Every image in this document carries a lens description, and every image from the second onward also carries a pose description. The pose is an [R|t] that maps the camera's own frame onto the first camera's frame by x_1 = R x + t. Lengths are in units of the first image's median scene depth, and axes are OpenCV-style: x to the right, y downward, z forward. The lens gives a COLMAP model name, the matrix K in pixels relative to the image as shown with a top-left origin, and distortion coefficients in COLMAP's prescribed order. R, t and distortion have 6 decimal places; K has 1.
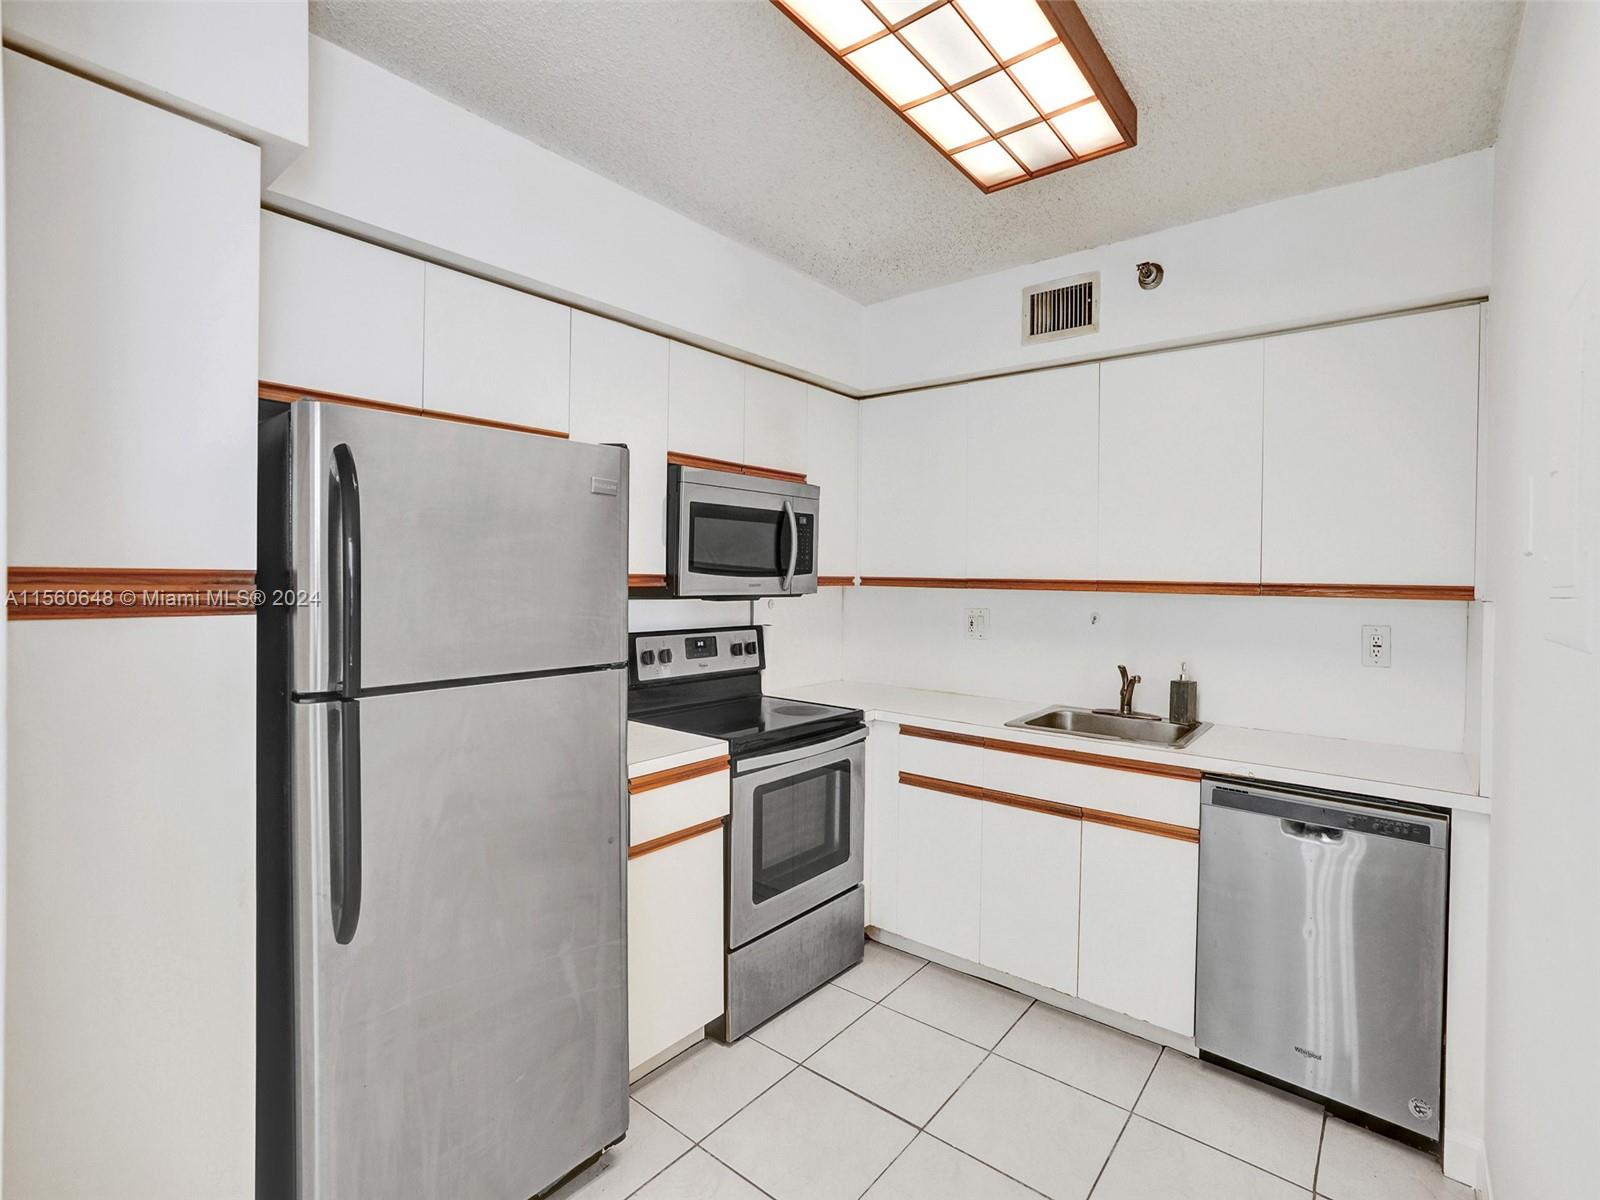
lens RADIAL K [[760.9, 0, 815.0], [0, 760.9, 597.0], [0, 0, 1]] dist [-0.028796, 0.013810]
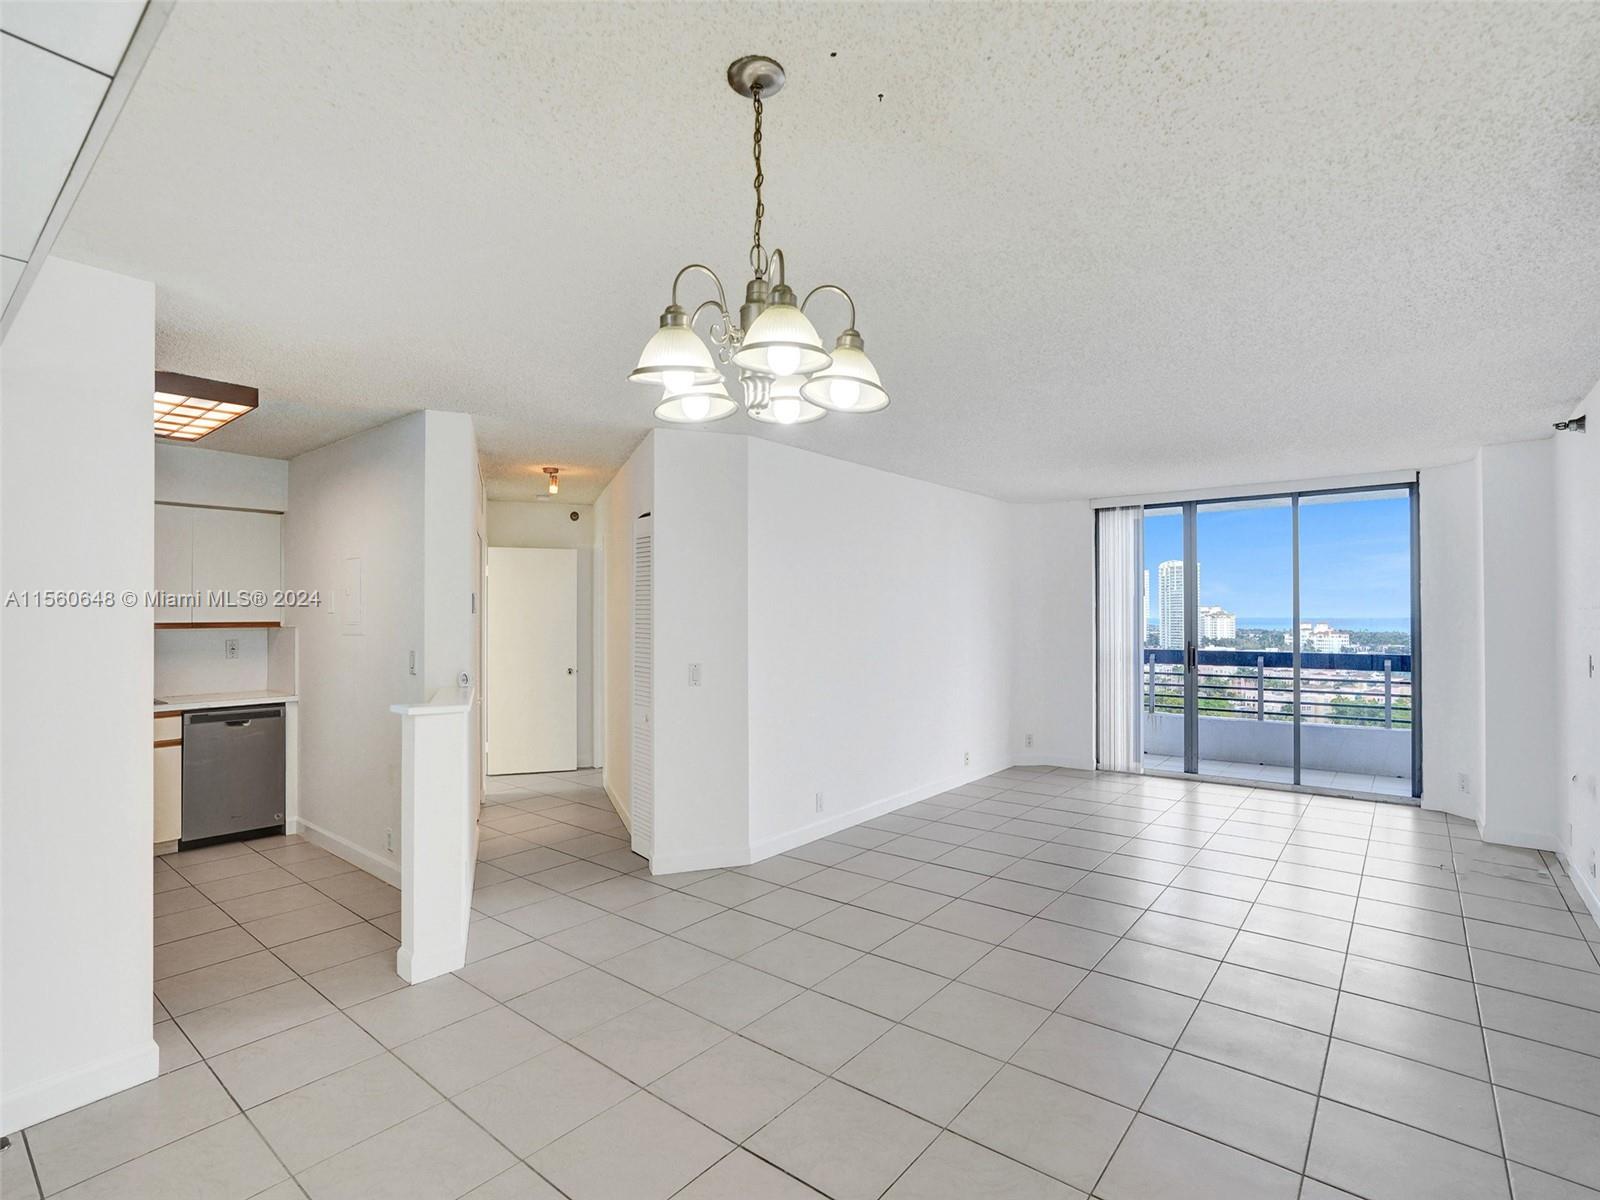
lens RADIAL K [[760.9, 0, 791.8], [0, 760.9, 595.6], [0, 0, 1]] dist [-0.028796, 0.013810]
pose [[0.013667, 0.010358, 0.999853, -1.334435], [0.029840, 0.999497, -0.010762, -0.018928], [-0.999461, 0.029983, 0.013351, -0.643218]]
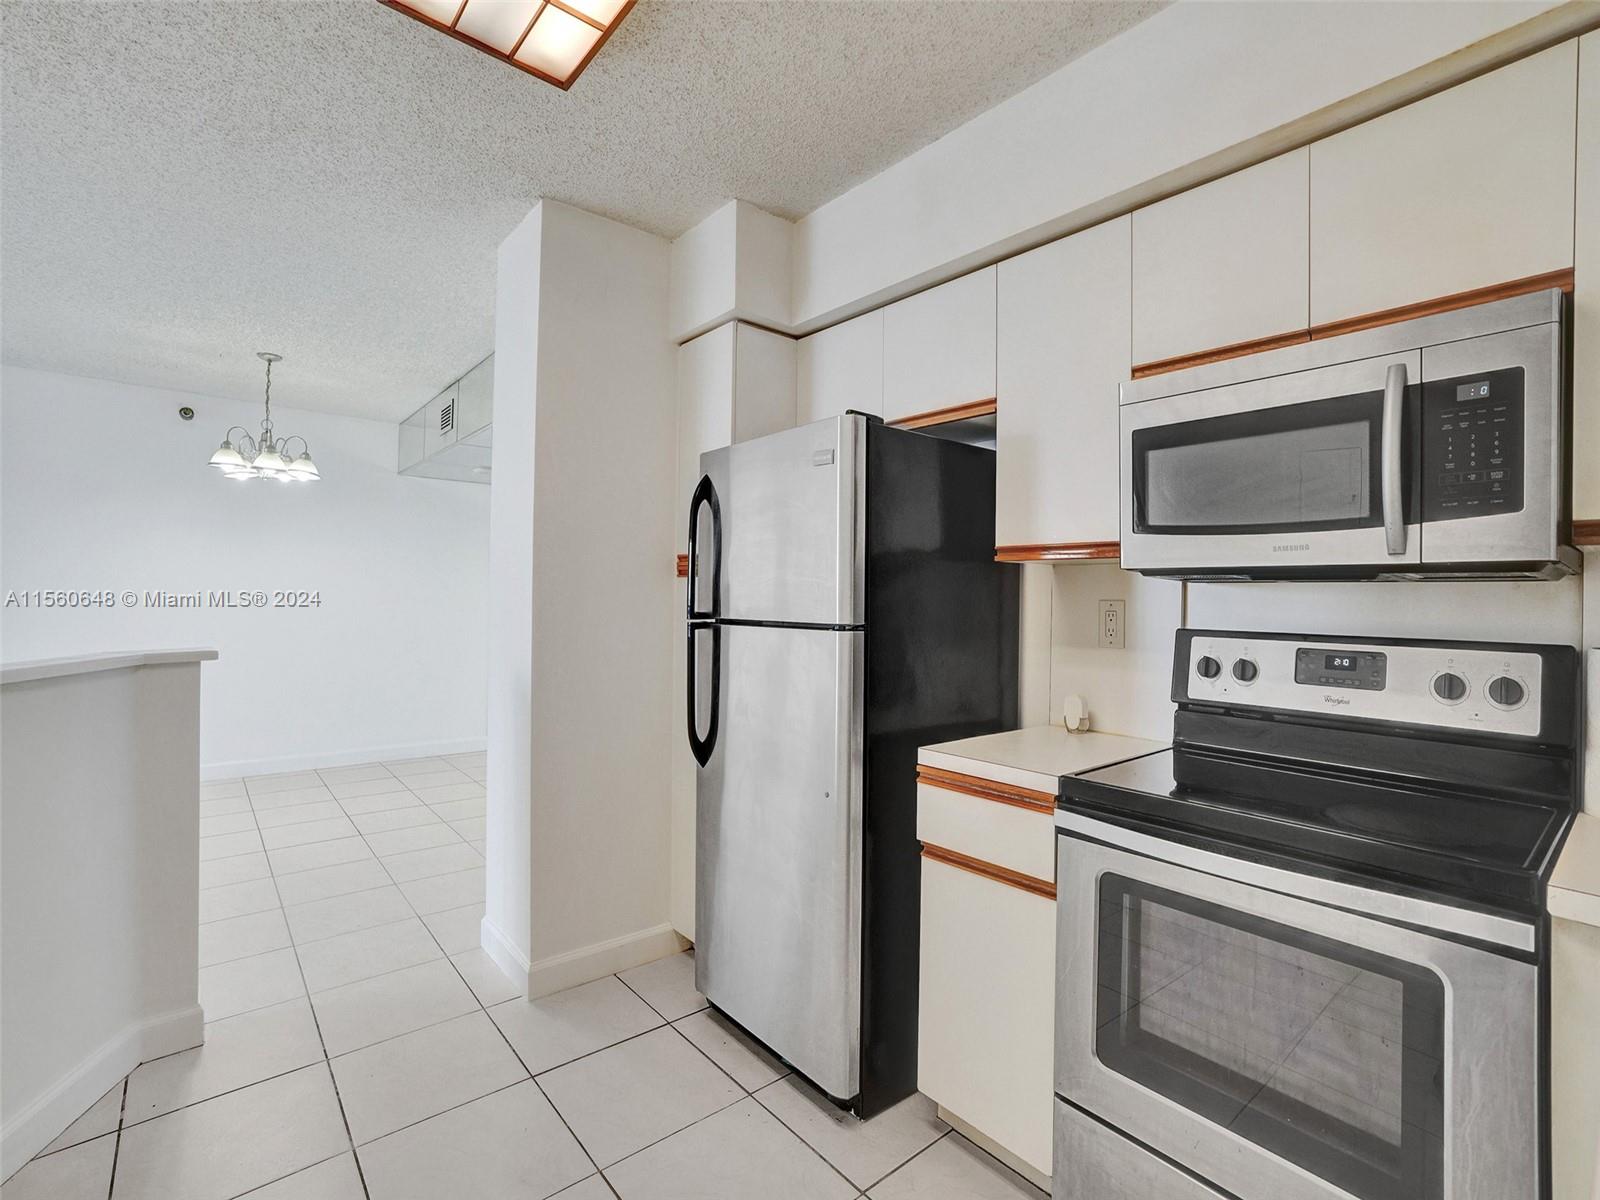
lens RADIAL K [[760.9, 0, 806.9], [0, 760.9, 595.2], [0, 0, 1]] dist [-0.028796, 0.013810]
pose [[-0.214517, -0.016813, -0.976575, 0.523749], [-0.040674, 0.999138, -0.008267, 0.035158], [0.975873, 0.037948, -0.215016, 0.793374]]
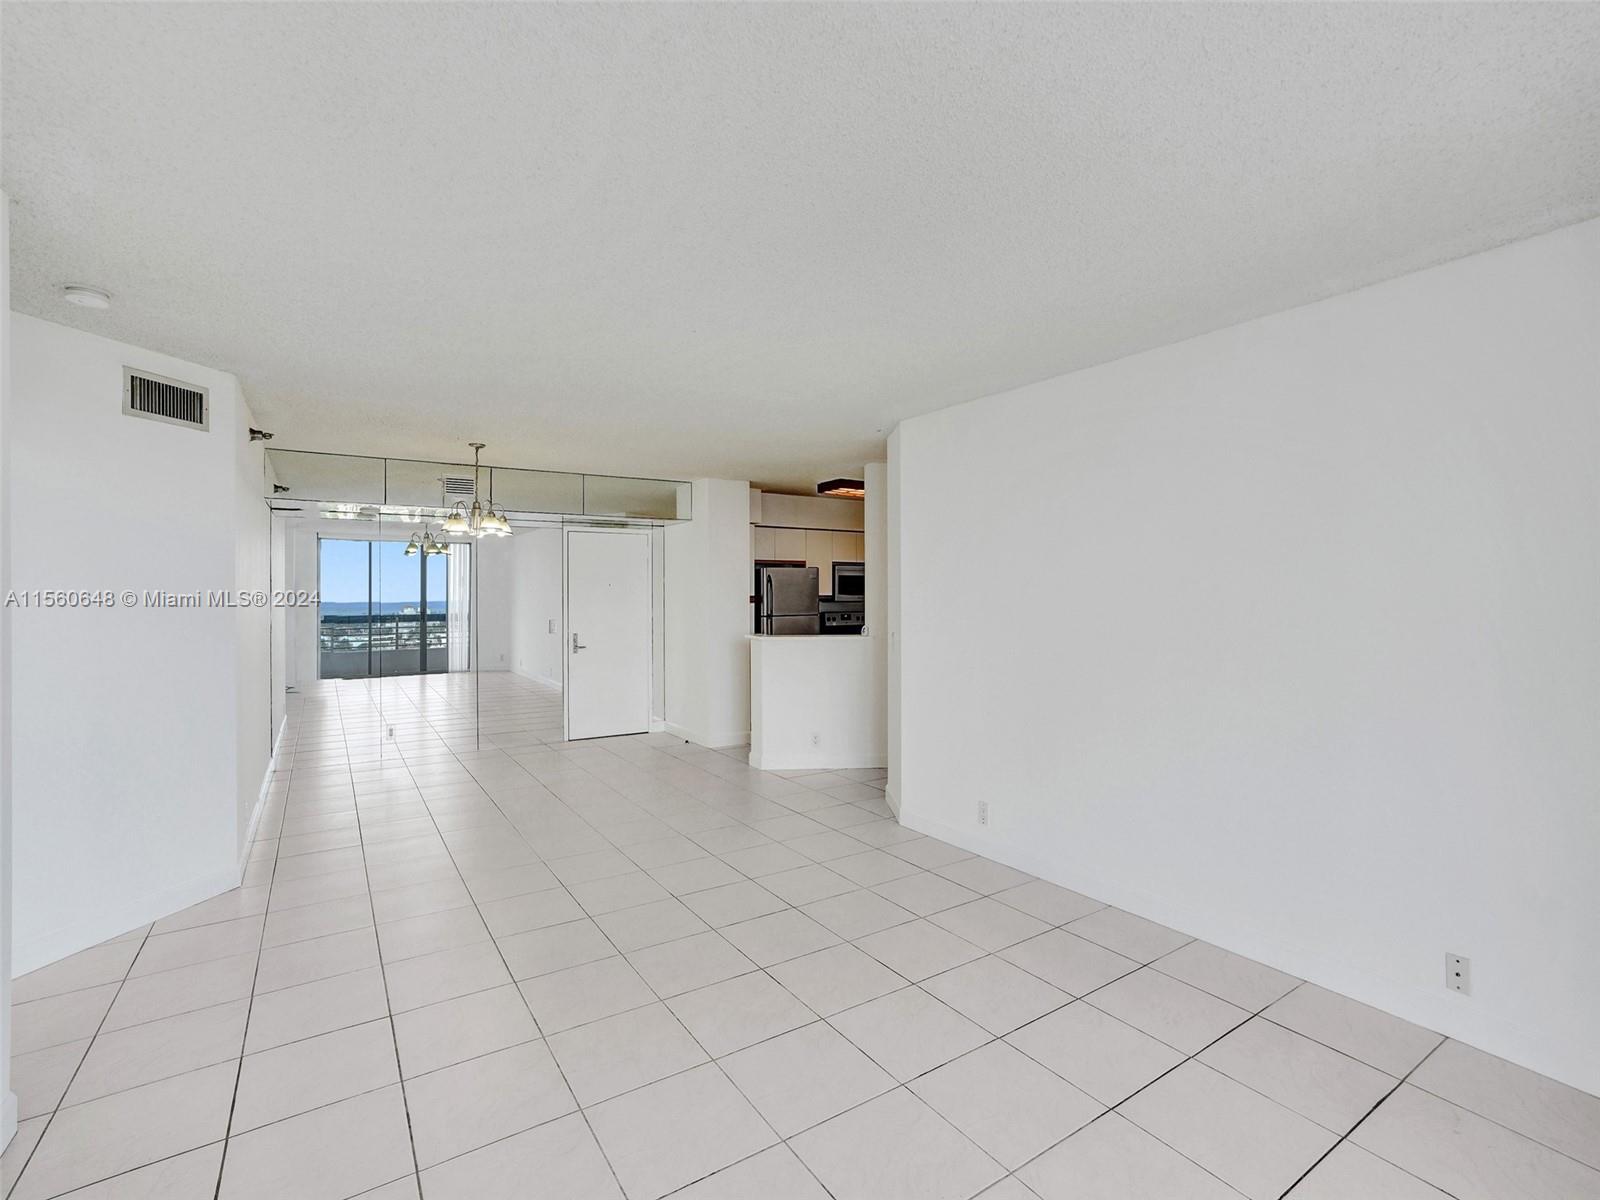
lens RADIAL K [[760.9, 0, 816.3], [0, 760.9, 585.9], [0, 0, 1]] dist [-0.028796, 0.013810]
pose [[0.947613, -0.018853, -0.318863, 0.839786], [0.006418, 0.999179, -0.040004, 0.066644], [0.319355, 0.035862, 0.946956, -2.322551]]
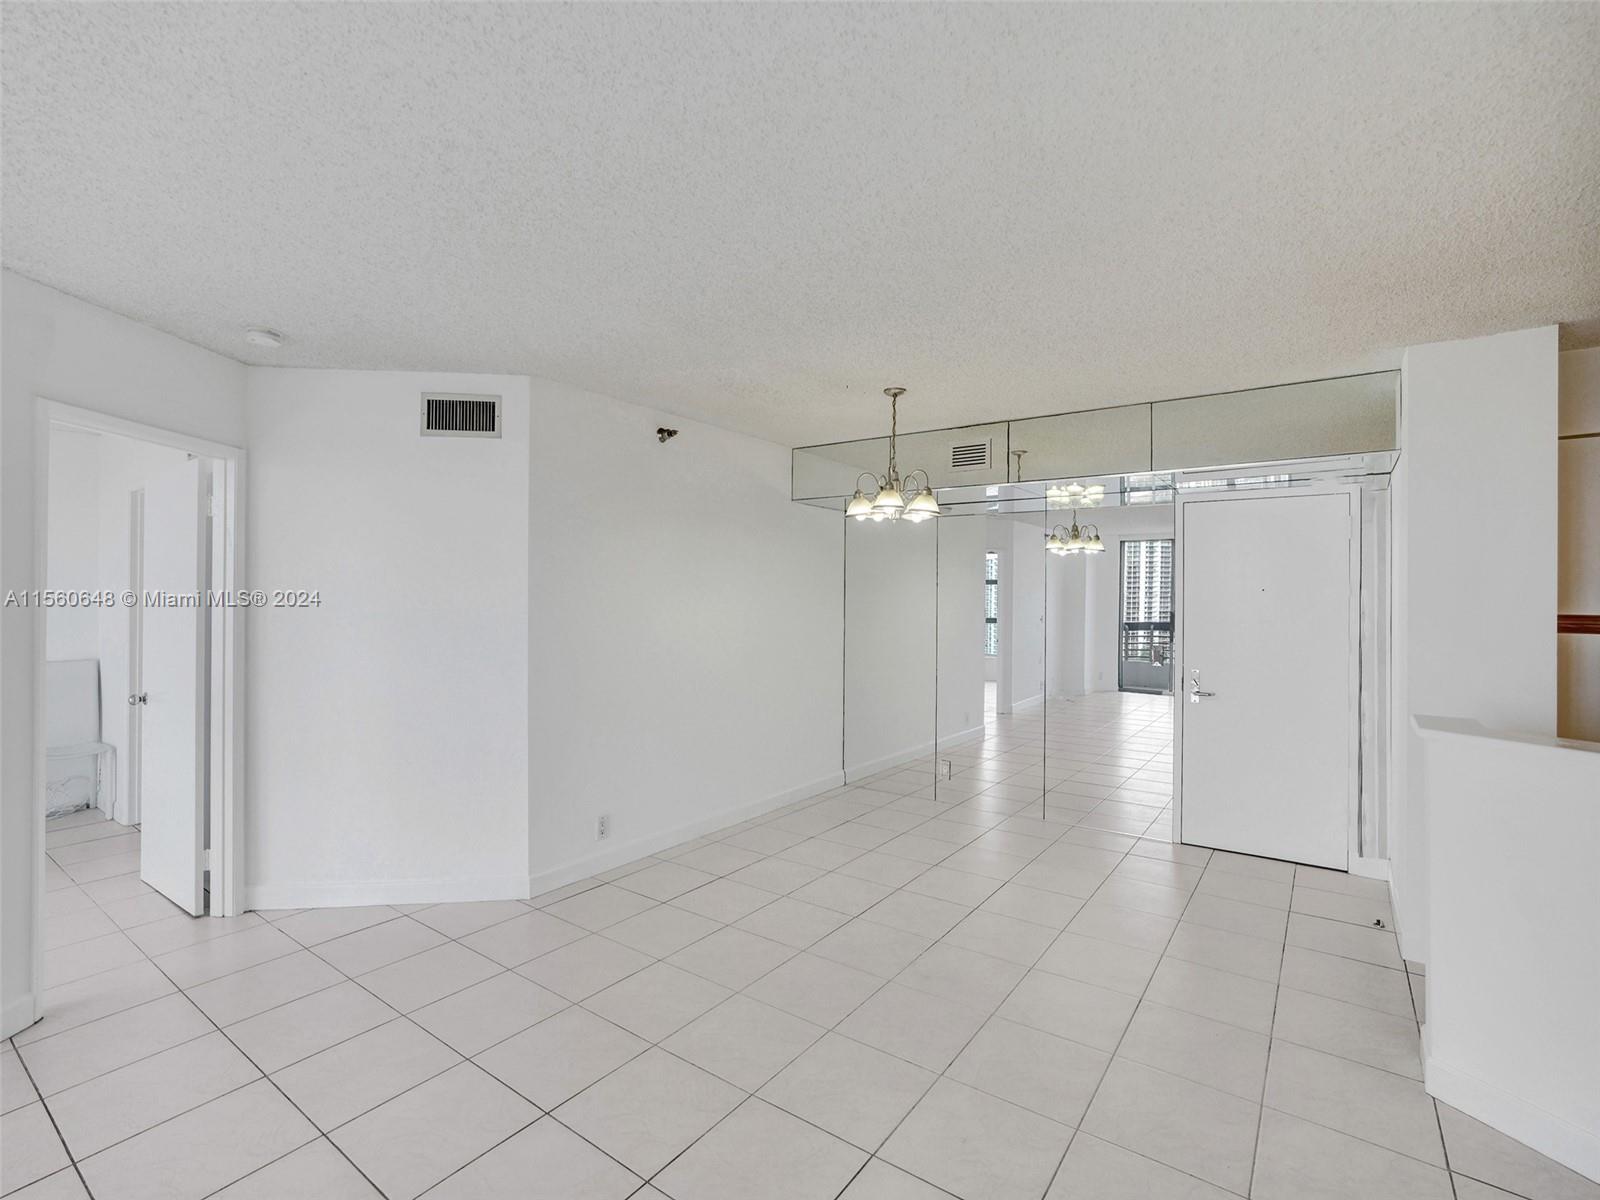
lens RADIAL K [[760.9, 0, 799.7], [0, 760.9, 603.1], [0, 0, 1]] dist [-0.028796, 0.013810]
pose [[0.053719, -0.005218, -0.998542, 0.771396], [-0.029520, 0.999541, -0.006811, 0.017382], [0.998120, 0.029843, 0.053541, -0.843813]]
